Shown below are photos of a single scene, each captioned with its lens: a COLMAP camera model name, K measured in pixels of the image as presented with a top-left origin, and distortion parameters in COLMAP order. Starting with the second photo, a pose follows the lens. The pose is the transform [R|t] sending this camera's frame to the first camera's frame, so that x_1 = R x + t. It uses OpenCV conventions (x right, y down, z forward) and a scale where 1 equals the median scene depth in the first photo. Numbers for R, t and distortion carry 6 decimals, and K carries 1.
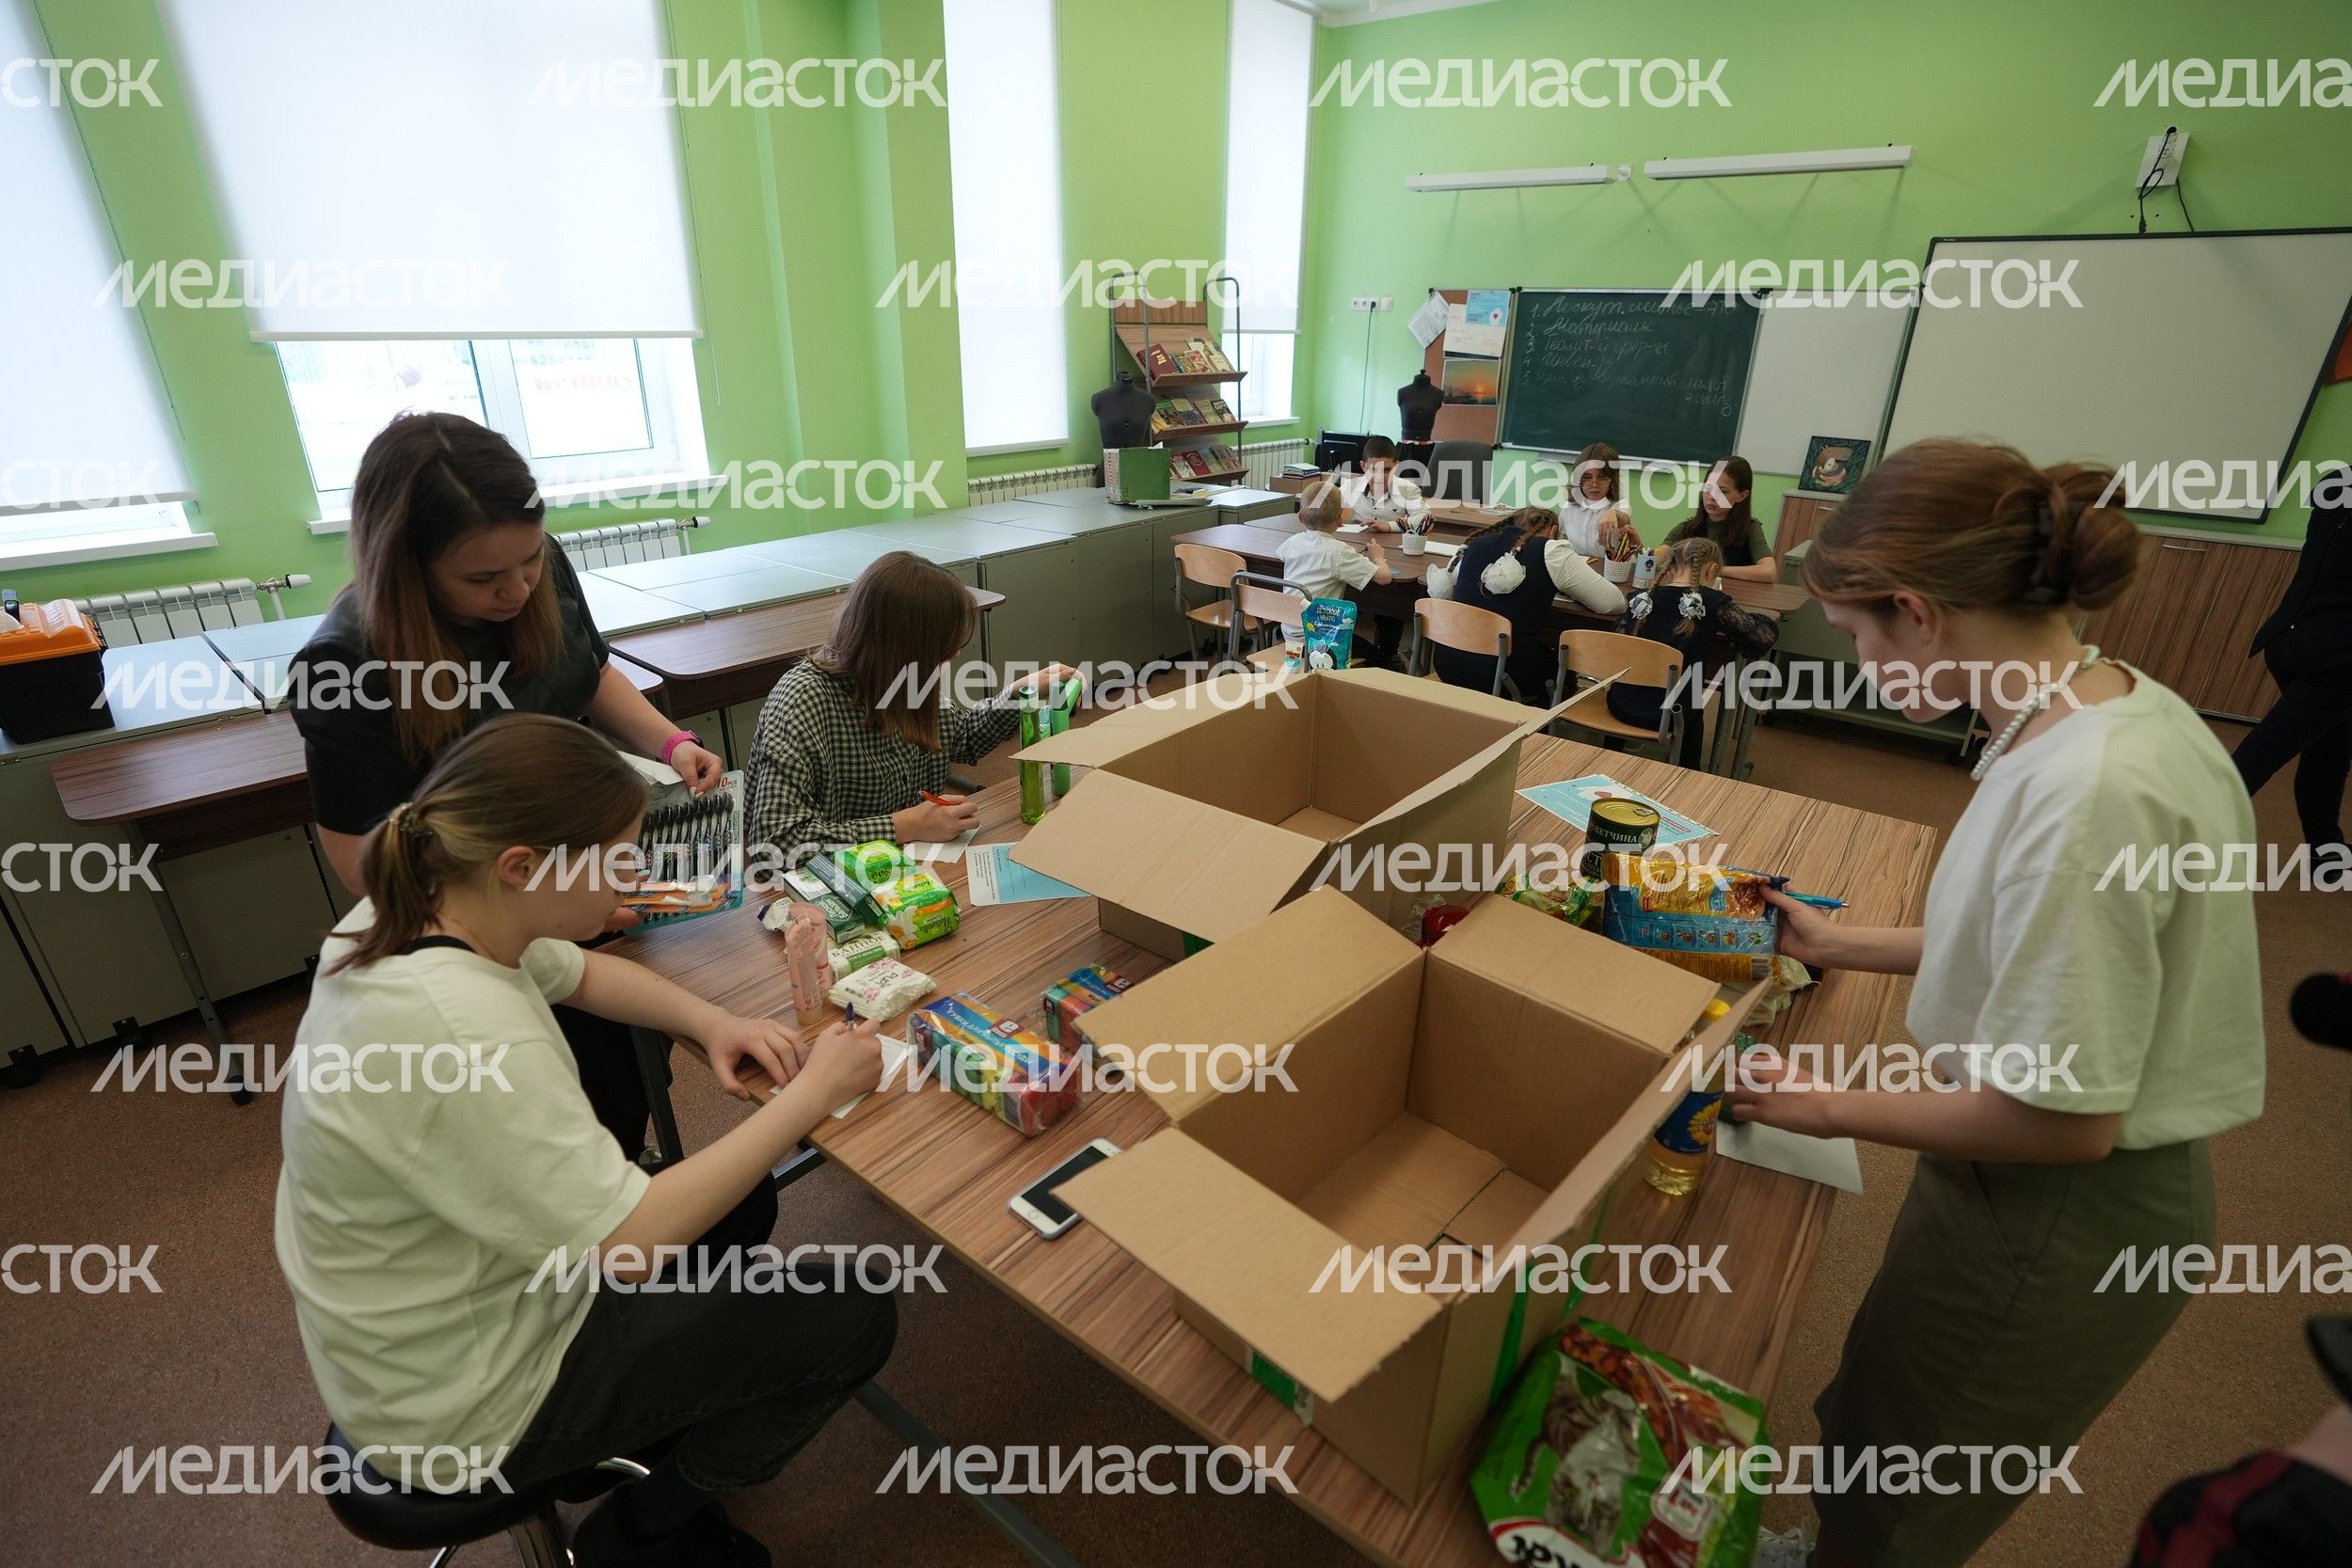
lens RADIAL K [[1078.5, 0, 1180.4], [0, 1078.5, 787.0], [0, 0, 1]] dist [-0.071707, 0.029168]
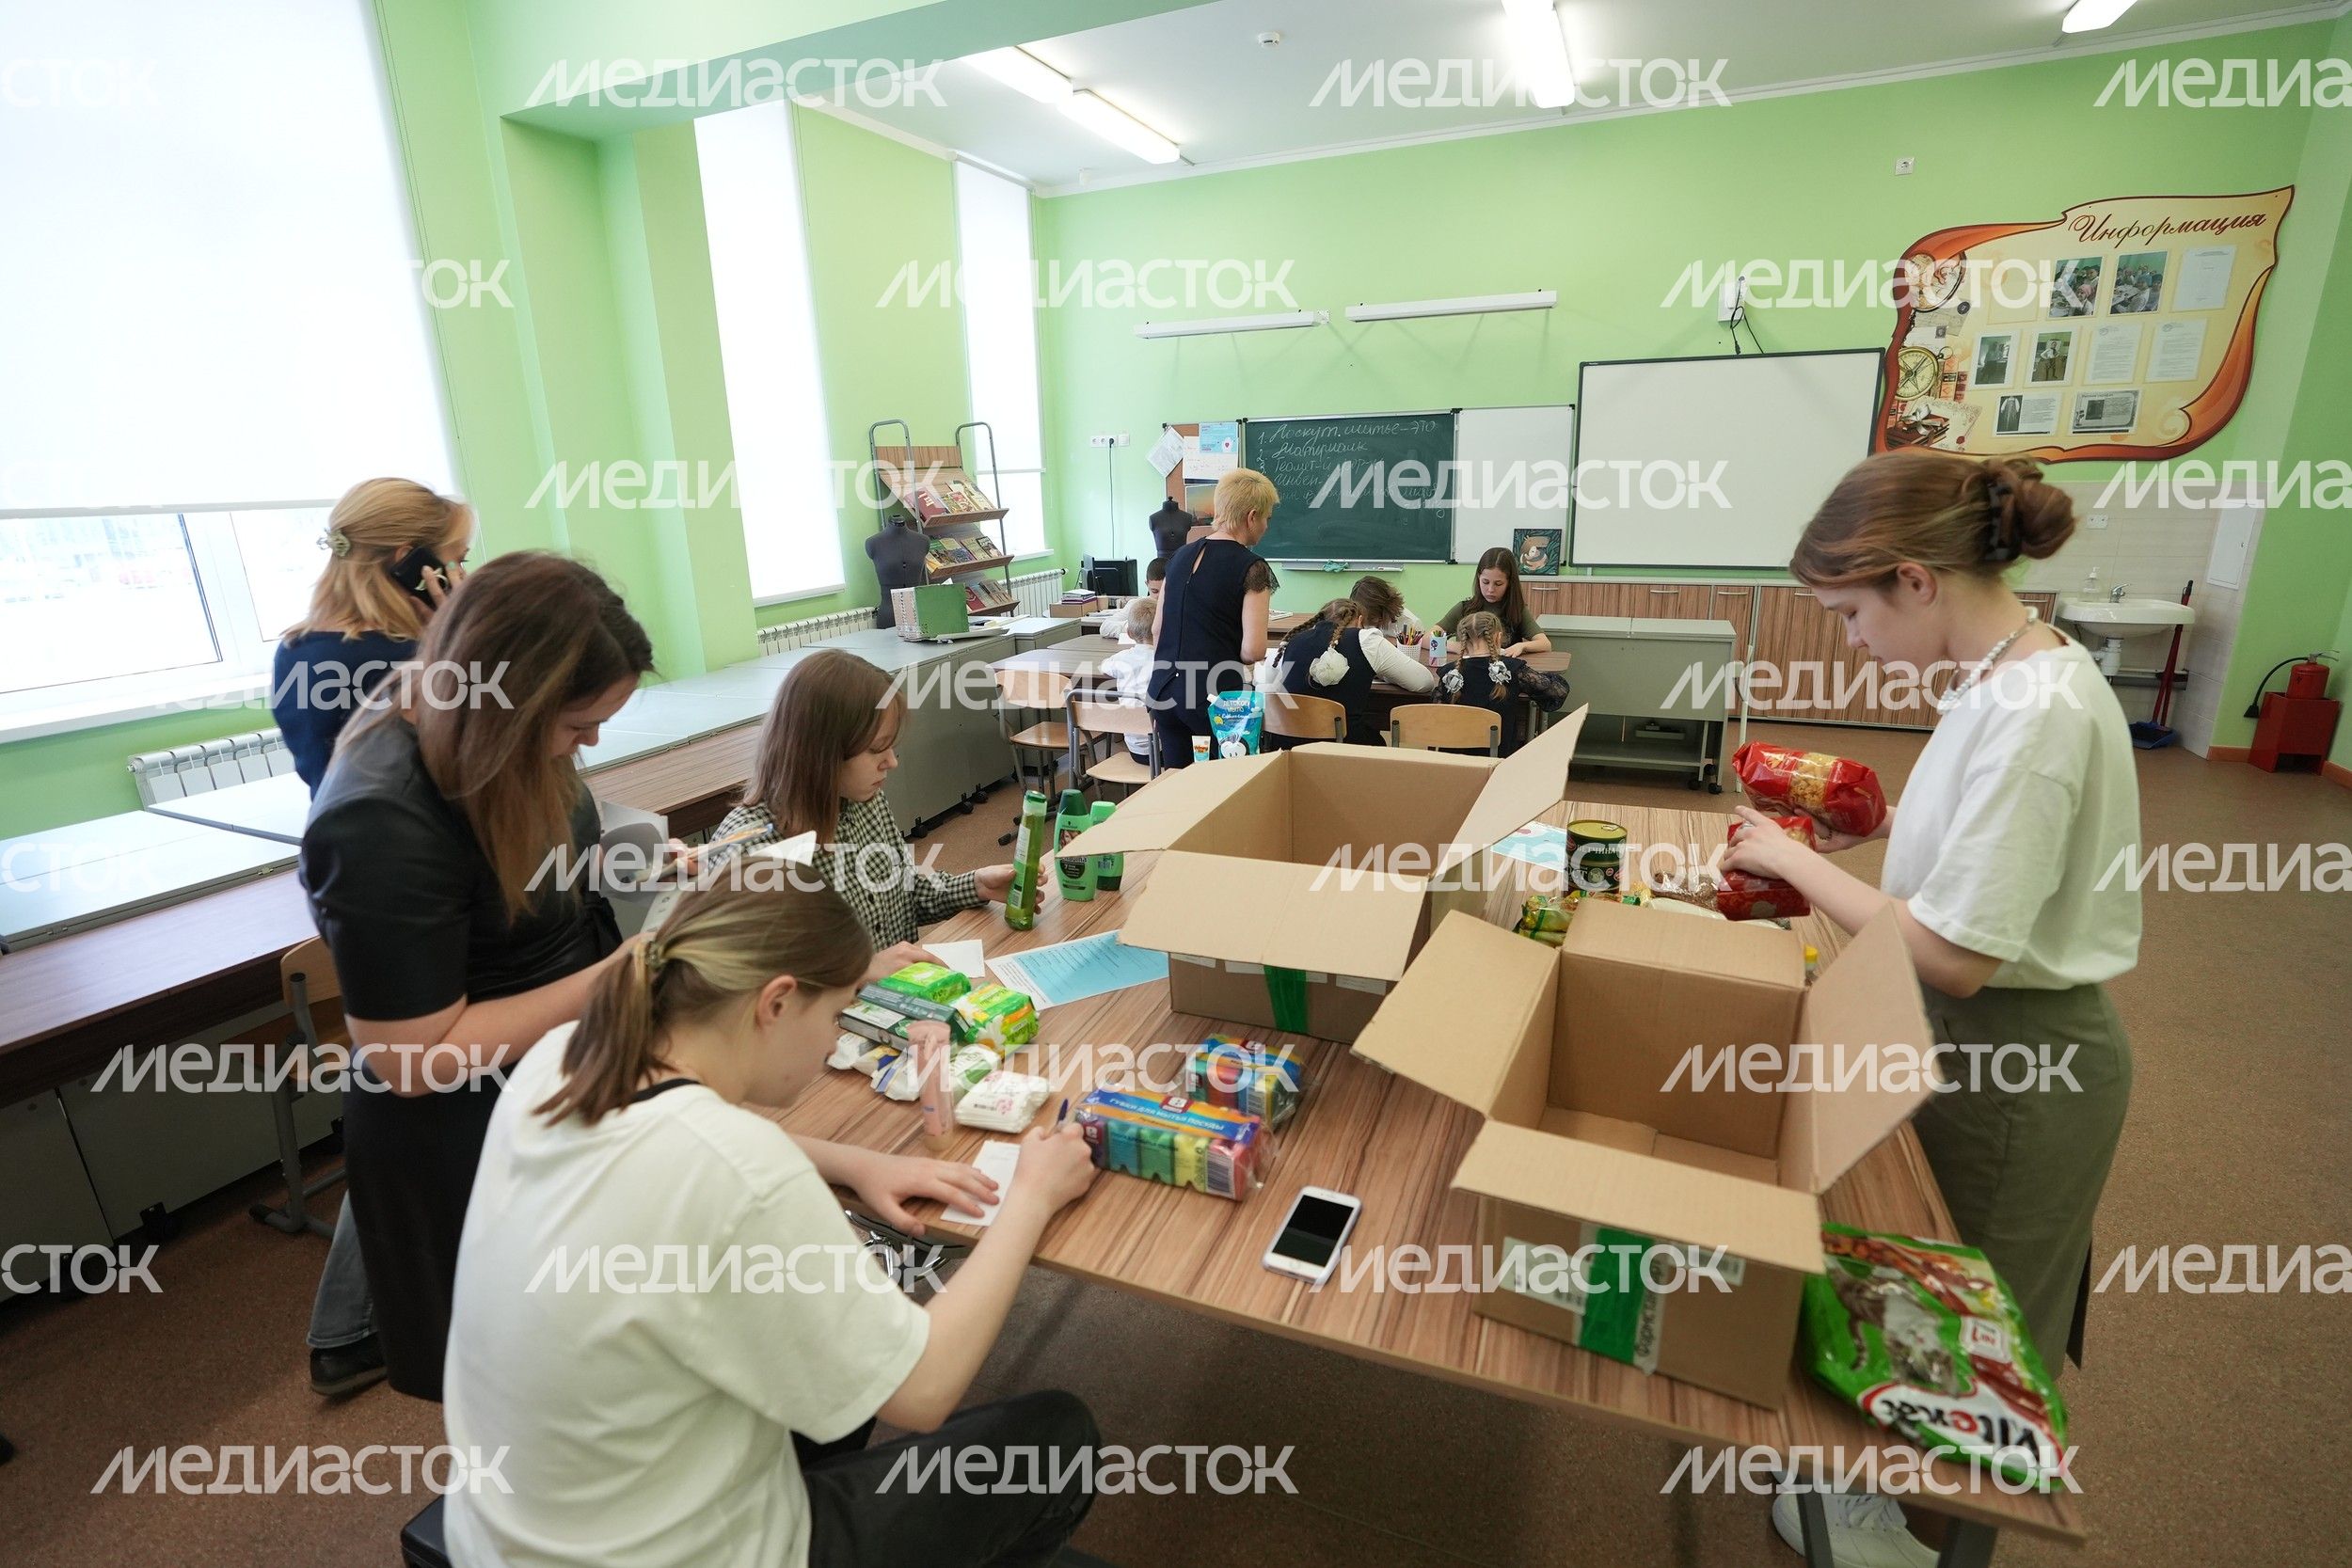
lens RADIAL K [[1072.9, 0, 1176.0], [0, 1072.9, 784.0], [0, 0, 1]] dist [-0.063645, 0.025110]
pose [[0.960922, -0.119315, 0.249786, -0.107916], [0.149157, 0.983318, -0.104105, 0.009959], [-0.233198, 0.137294, 0.962689, -0.000453]]
